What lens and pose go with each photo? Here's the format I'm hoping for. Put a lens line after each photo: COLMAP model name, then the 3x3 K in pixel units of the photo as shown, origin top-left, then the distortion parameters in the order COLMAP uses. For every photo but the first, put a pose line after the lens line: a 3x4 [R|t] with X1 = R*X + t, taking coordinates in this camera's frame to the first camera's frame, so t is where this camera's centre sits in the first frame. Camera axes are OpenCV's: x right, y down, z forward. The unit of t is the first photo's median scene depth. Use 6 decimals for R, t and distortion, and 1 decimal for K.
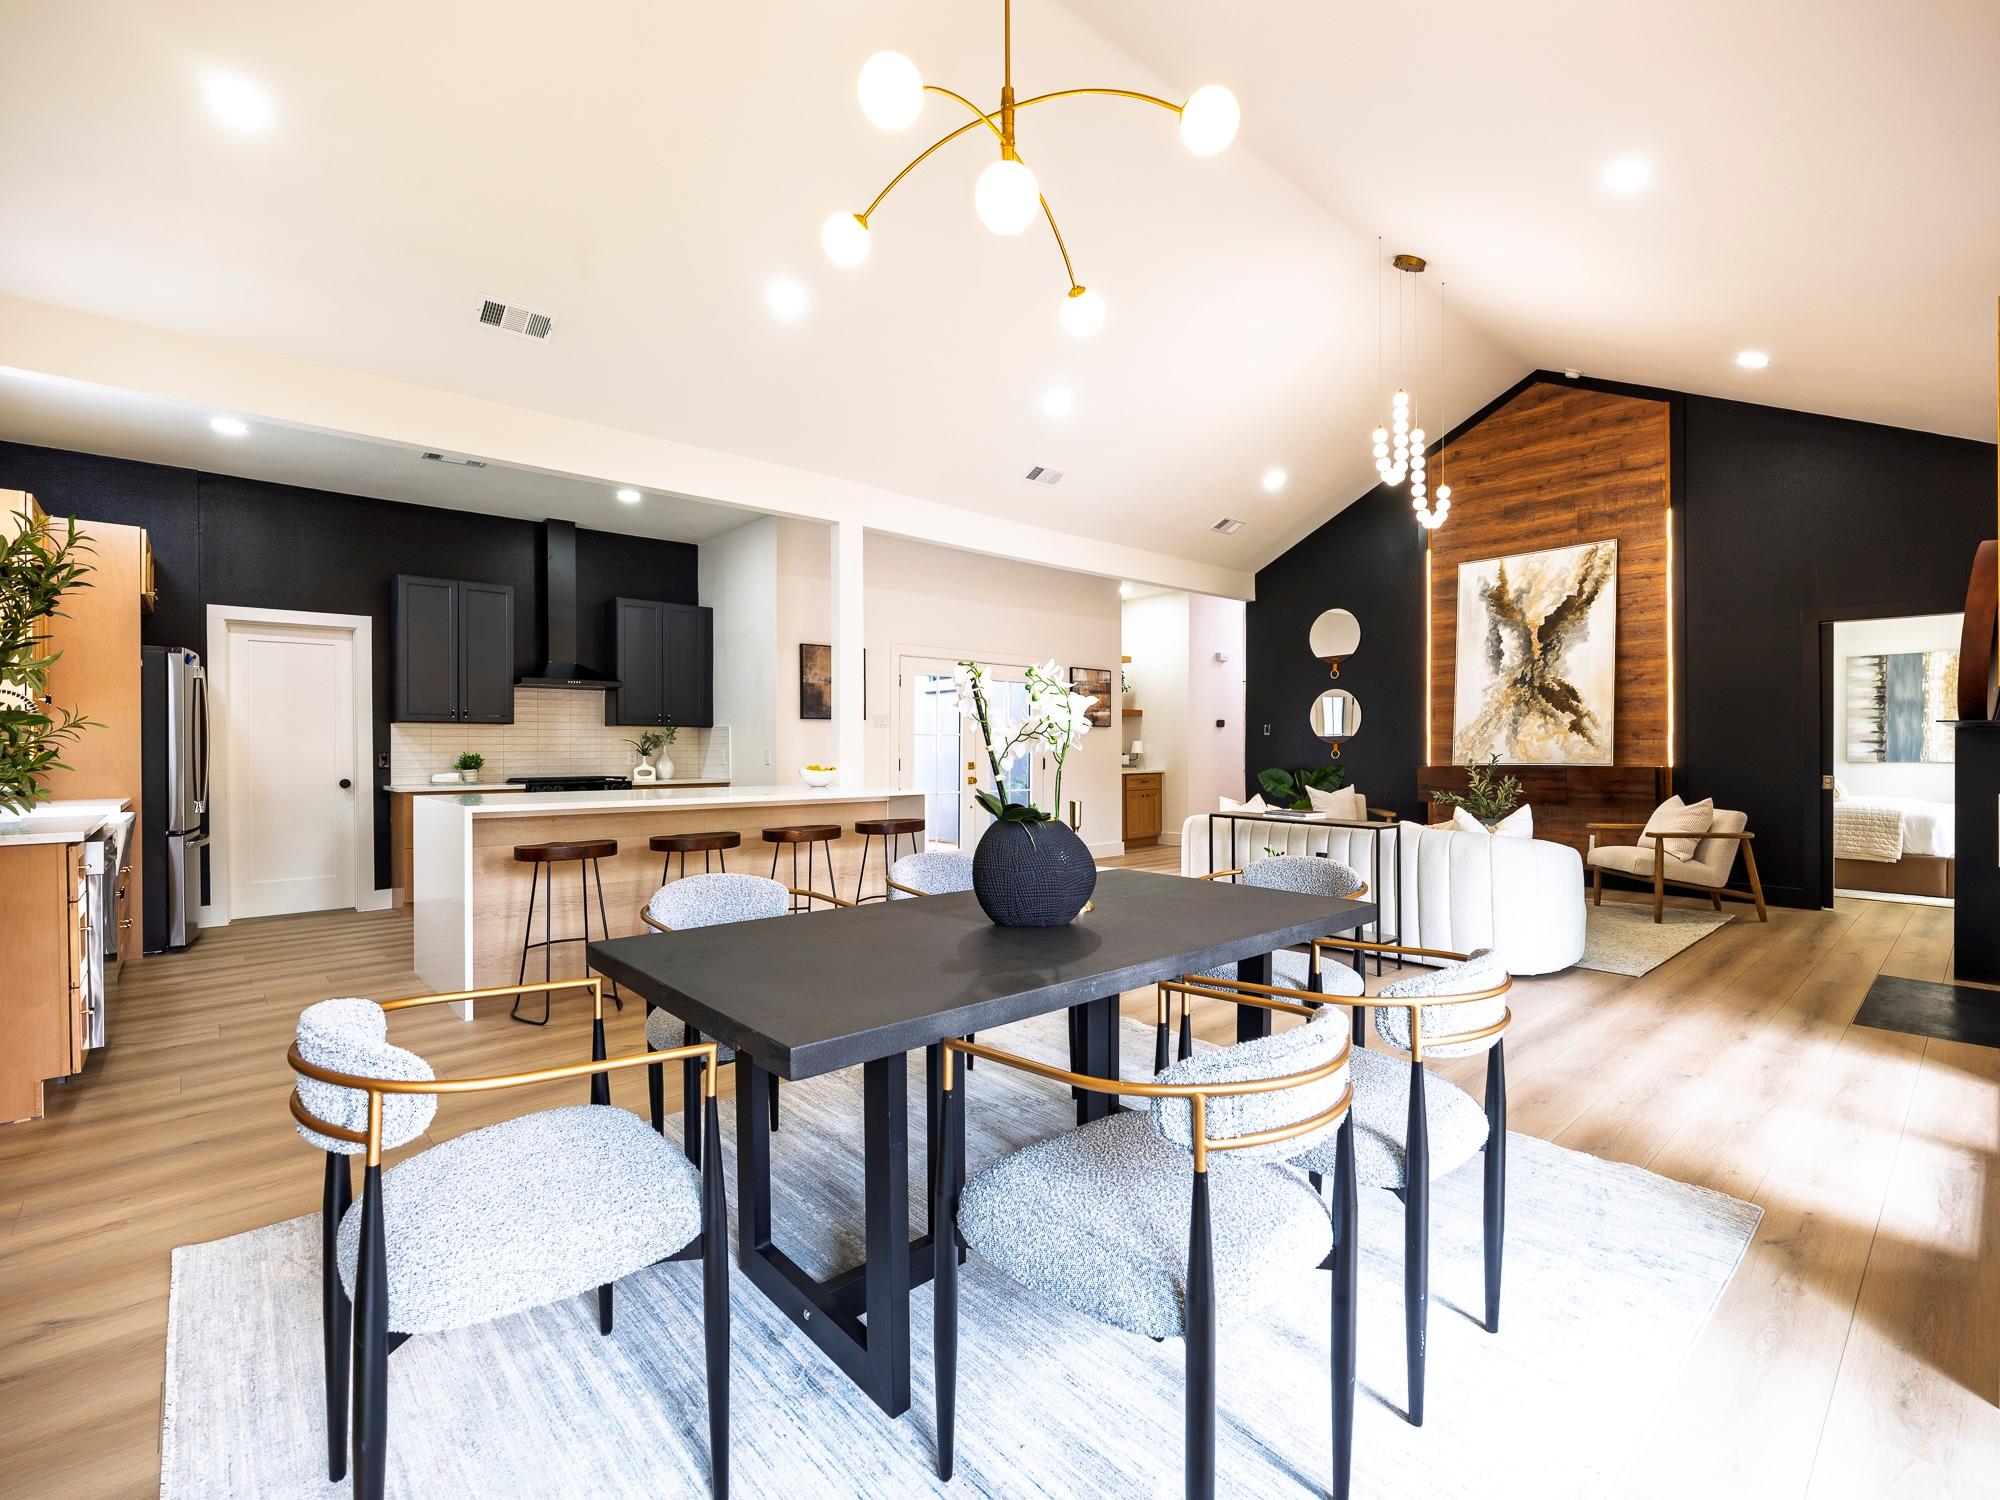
lens RADIAL K [[912.1, 0, 999.5], [0, 912.1, 749.7], [0, 0, 1]] dist [-0.003206, 0.001760]
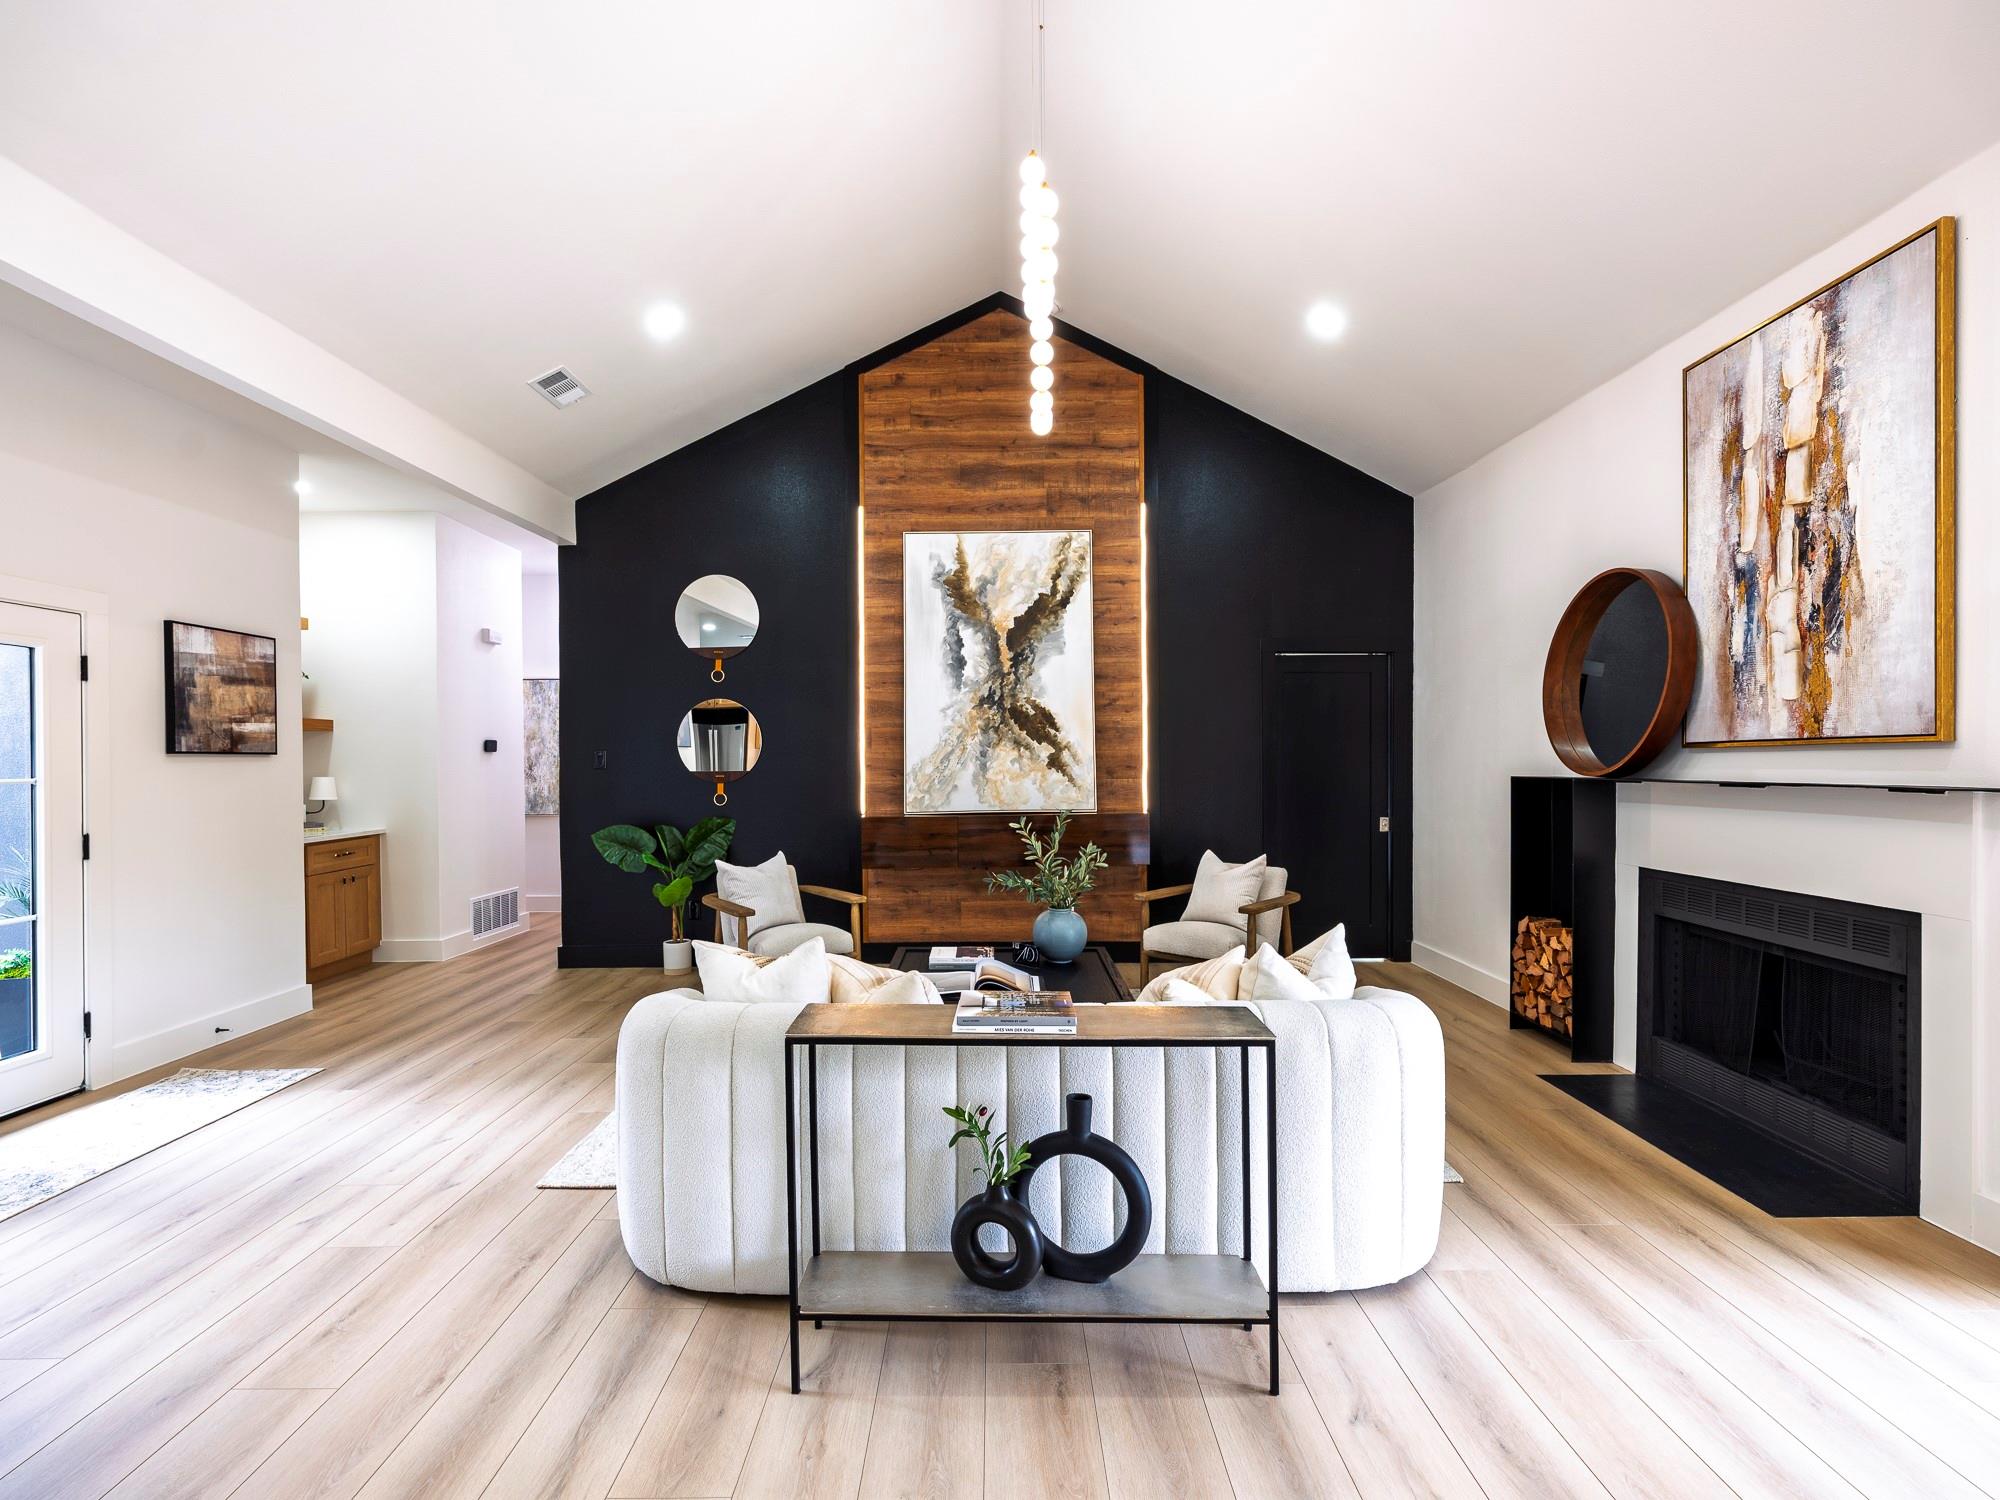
lens RADIAL K [[912.1, 0, 1006.9], [0, 912.1, 771.2], [0, 0, 1]] dist [-0.003206, 0.001760]
pose [[0.658164, -0.011607, 0.752785, 0.015946], [0.004211, 0.999922, 0.011735, -0.025723], [-0.752863, -0.004554, 0.658162, 0.496773]]
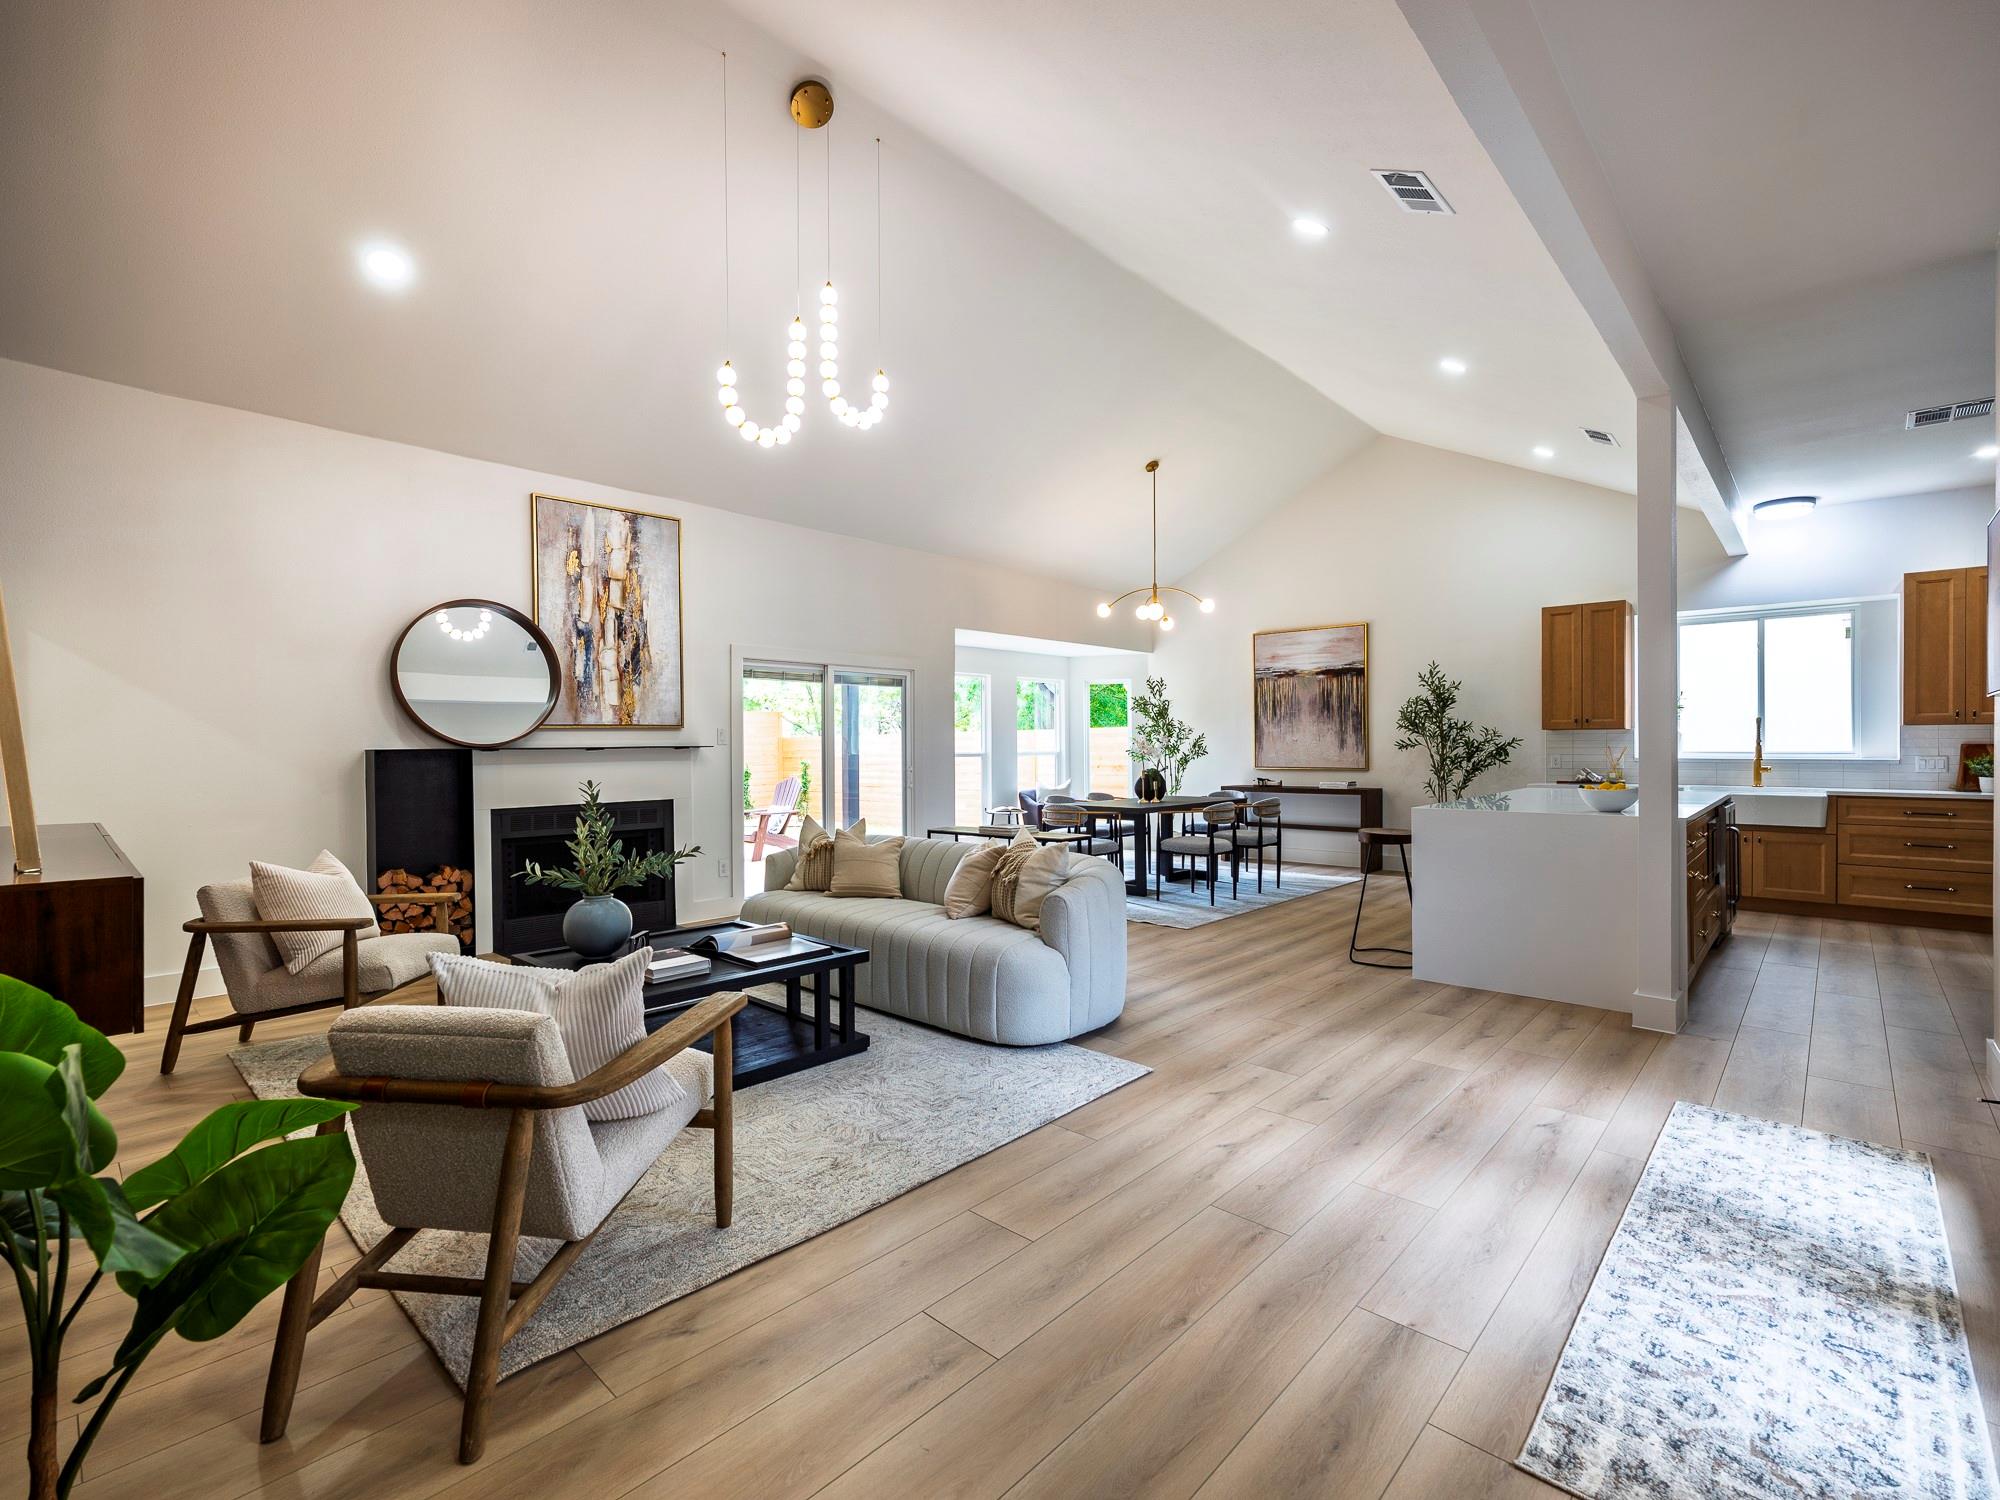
lens RADIAL K [[912.1, 0, 1004.3], [0, 912.1, 741.4], [0, 0, 1]] dist [-0.003206, 0.001760]
pose [[-0.995834, 0.008539, -0.090788, 0.280776], [0.008974, 0.999950, -0.004391, -0.012767], [0.090746, -0.005187, -0.995861, 1.328770]]
